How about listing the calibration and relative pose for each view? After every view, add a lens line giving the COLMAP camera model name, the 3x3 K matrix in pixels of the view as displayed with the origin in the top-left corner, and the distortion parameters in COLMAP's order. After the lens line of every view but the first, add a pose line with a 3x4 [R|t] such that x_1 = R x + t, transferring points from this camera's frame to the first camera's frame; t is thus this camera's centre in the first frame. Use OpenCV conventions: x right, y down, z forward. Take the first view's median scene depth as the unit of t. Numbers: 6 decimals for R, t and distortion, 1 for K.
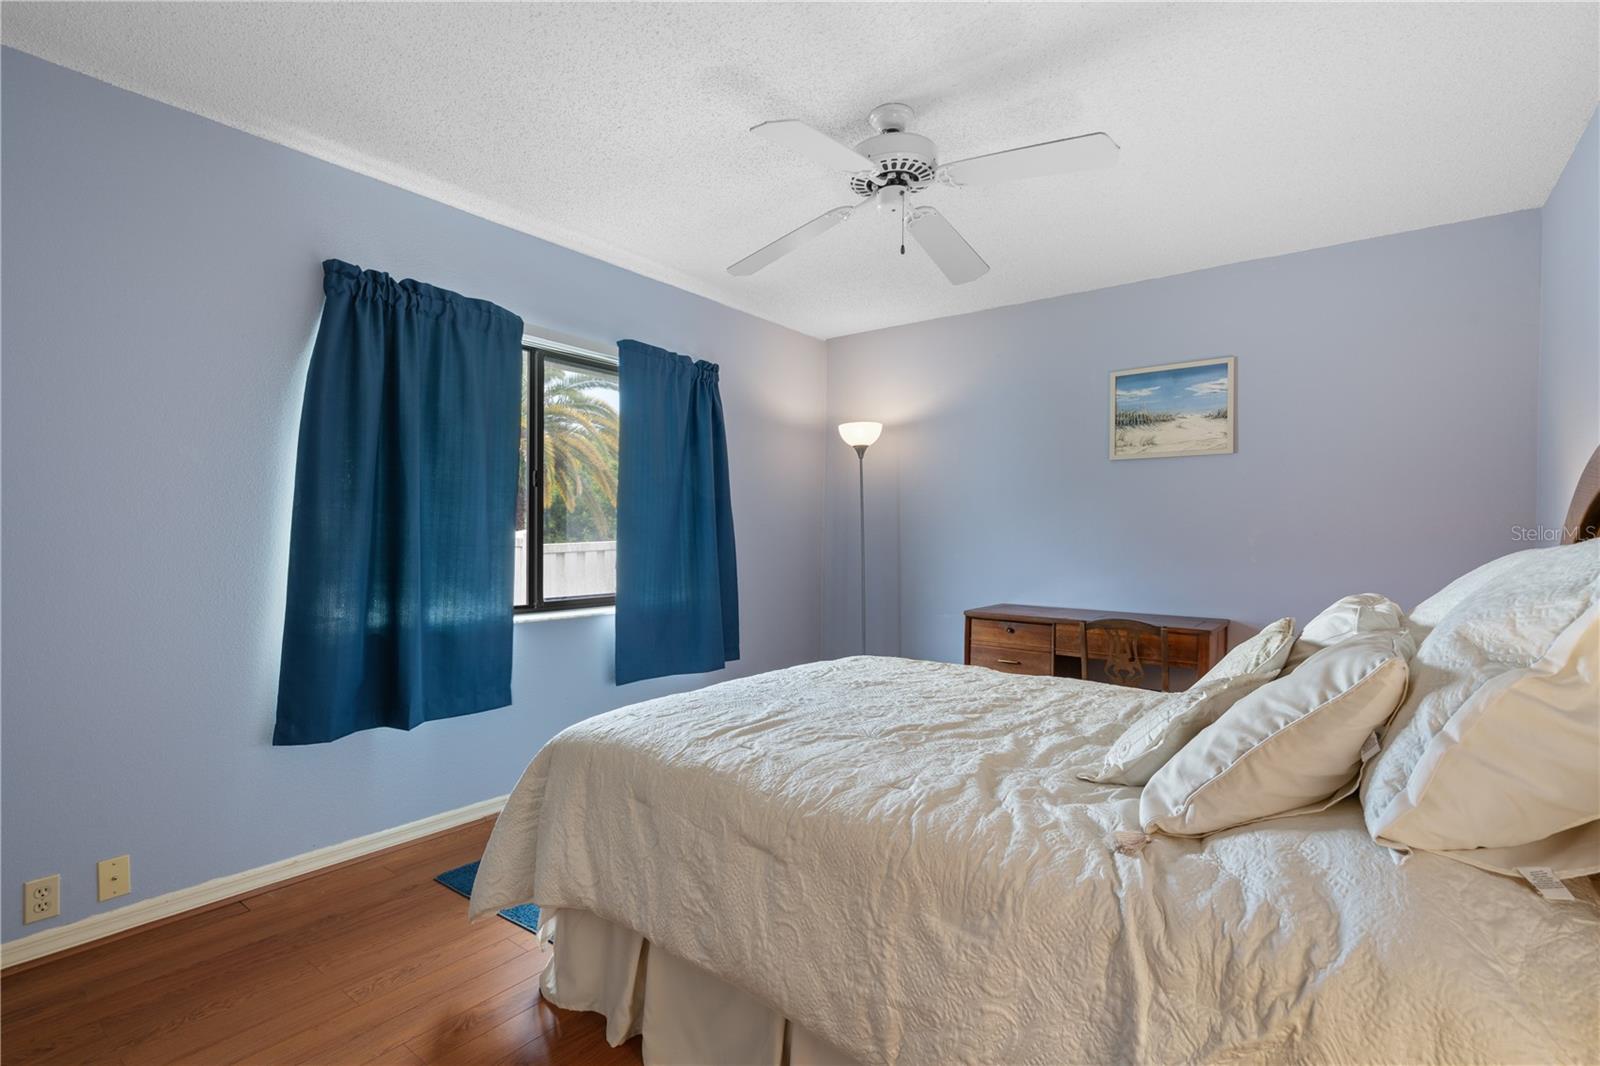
lens RADIAL K [[745.0, 0, 809.1], [0, 745.0, 543.6], [0, 0, 1]] dist [0.000994, -0.002171]
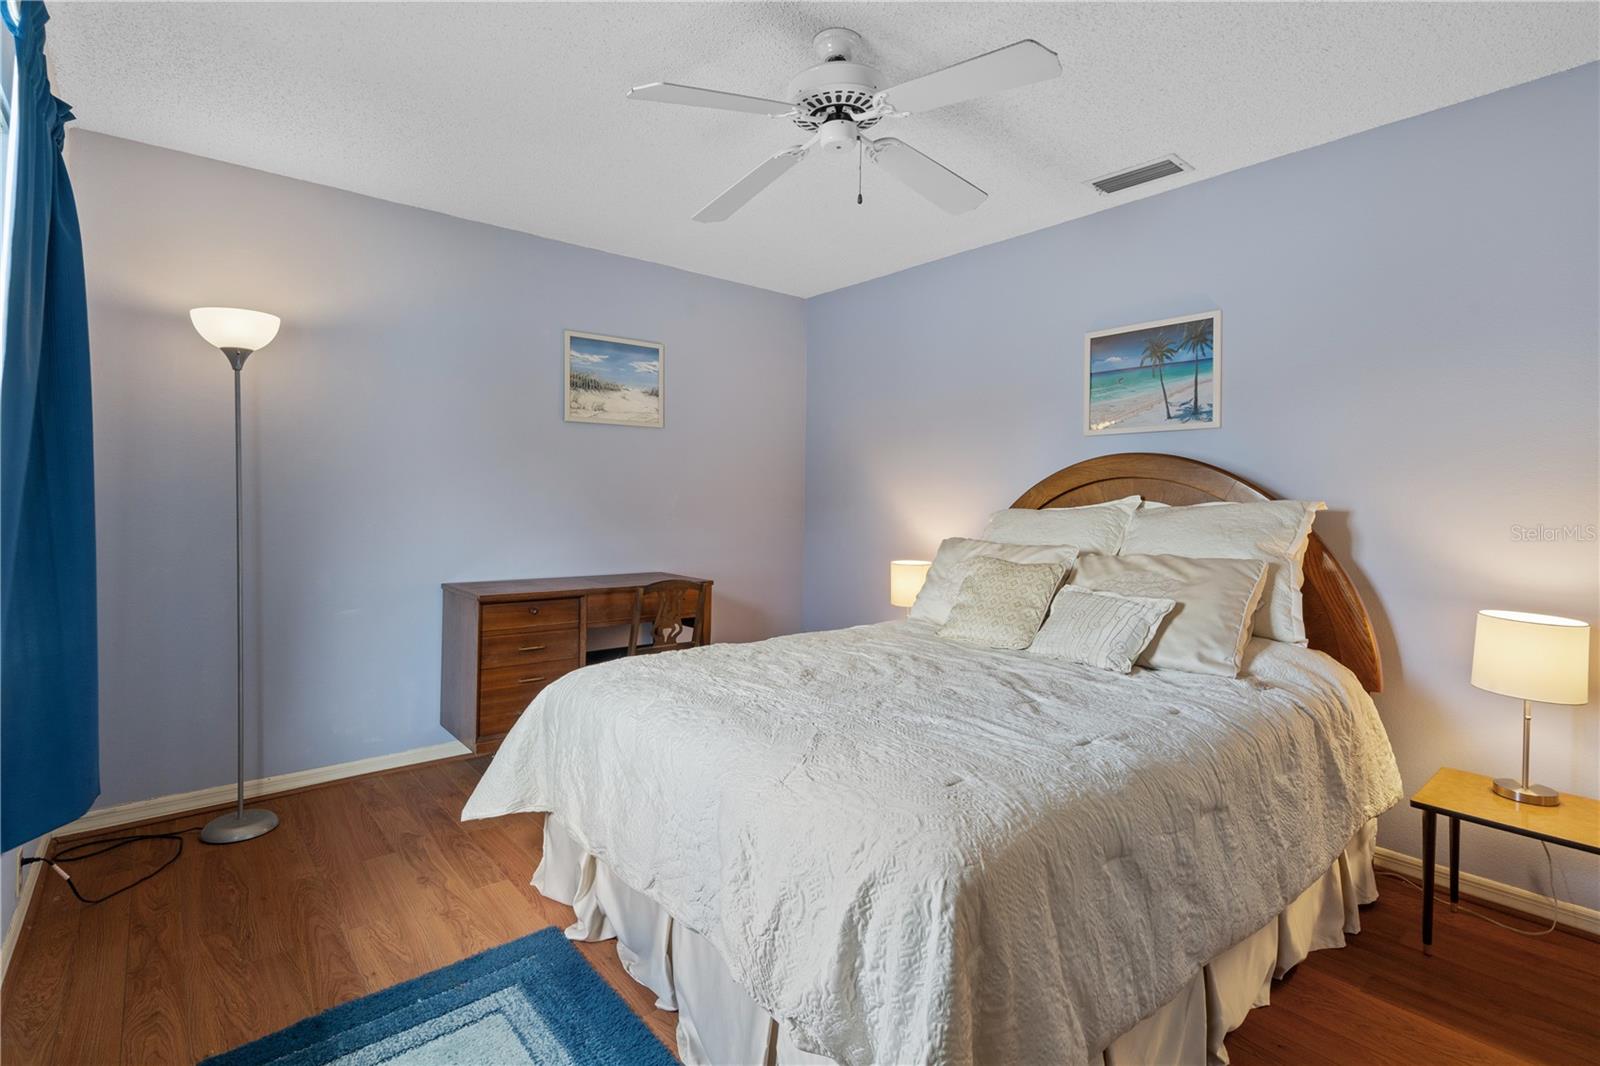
lens RADIAL K [[745.0, 0, 766.2], [0, 745.0, 500.6], [0, 0, 1]] dist [0.000994, -0.002171]
pose [[0.225557, -0.005389, 0.974215, -0.561477], [0.010886, 0.999936, 0.003011, -0.009755], [-0.974169, 0.009926, 0.225602, 0.616948]]
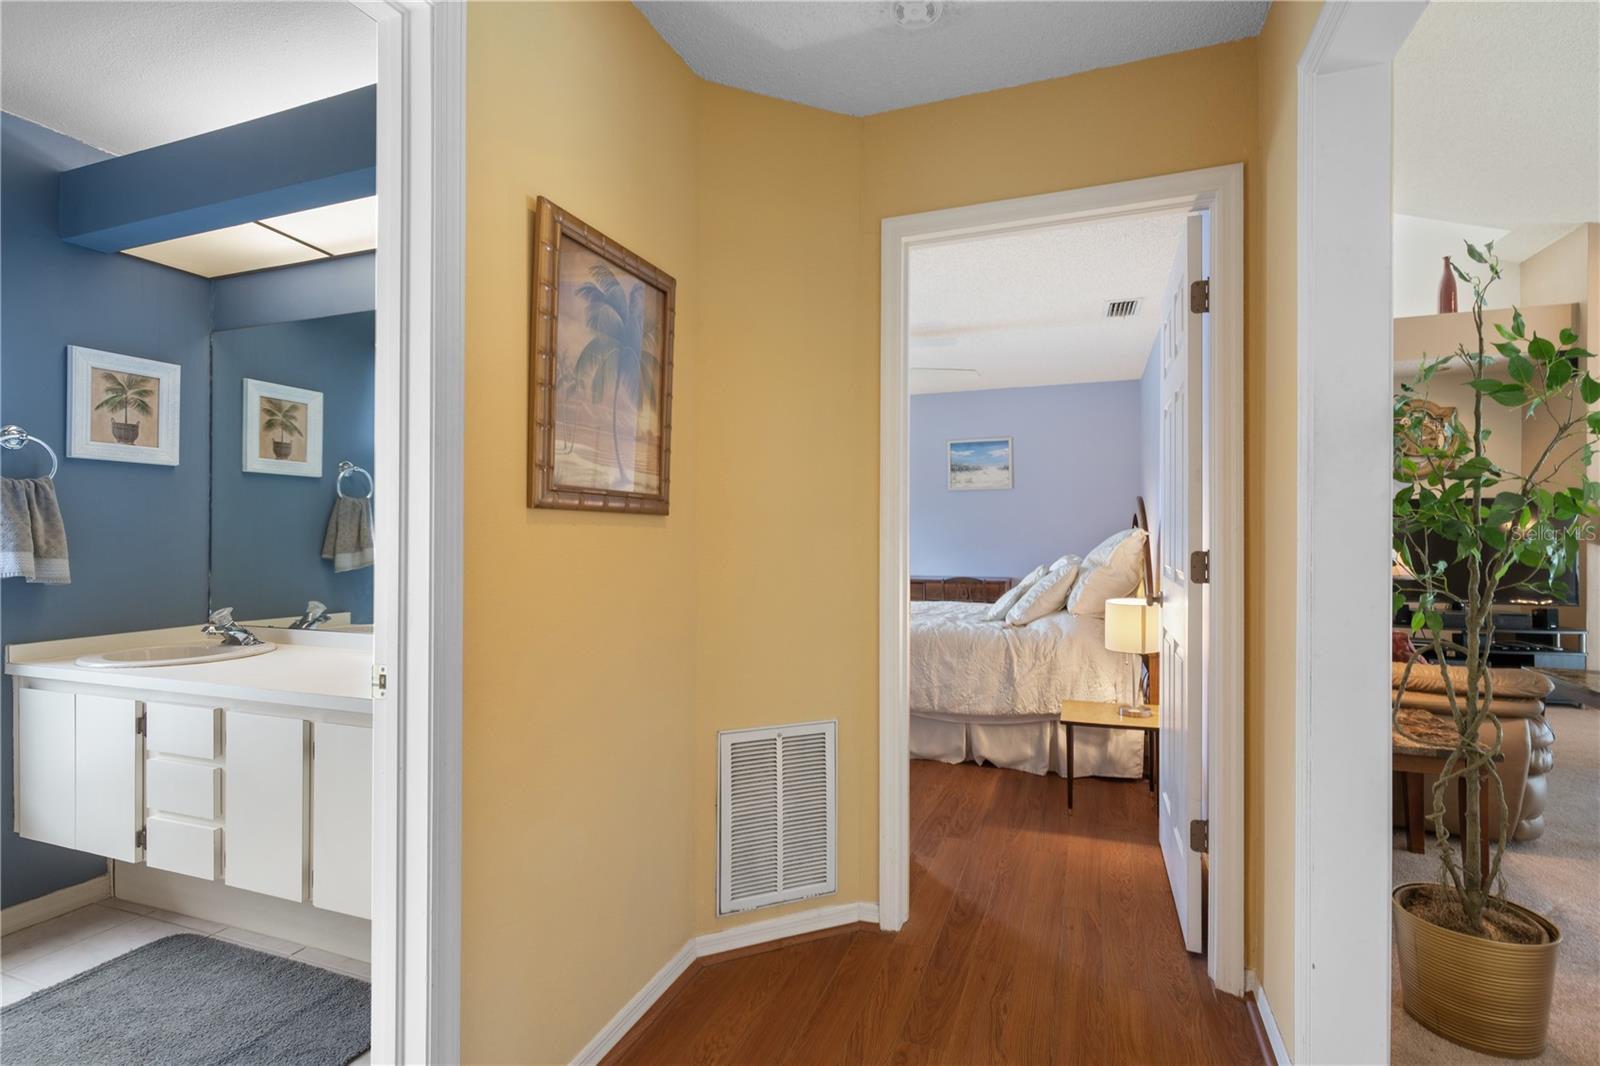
lens RADIAL K [[745.0, 0, 806.9], [0, 745.0, 534.9], [0, 0, 1]] dist [0.000994, -0.002171]
pose [[0.958976, -0.006215, 0.283419, -0.479800], [0.009820, 0.999888, -0.011303, 0.010559], [-0.283317, 0.013623, 0.958930, -0.680631]]
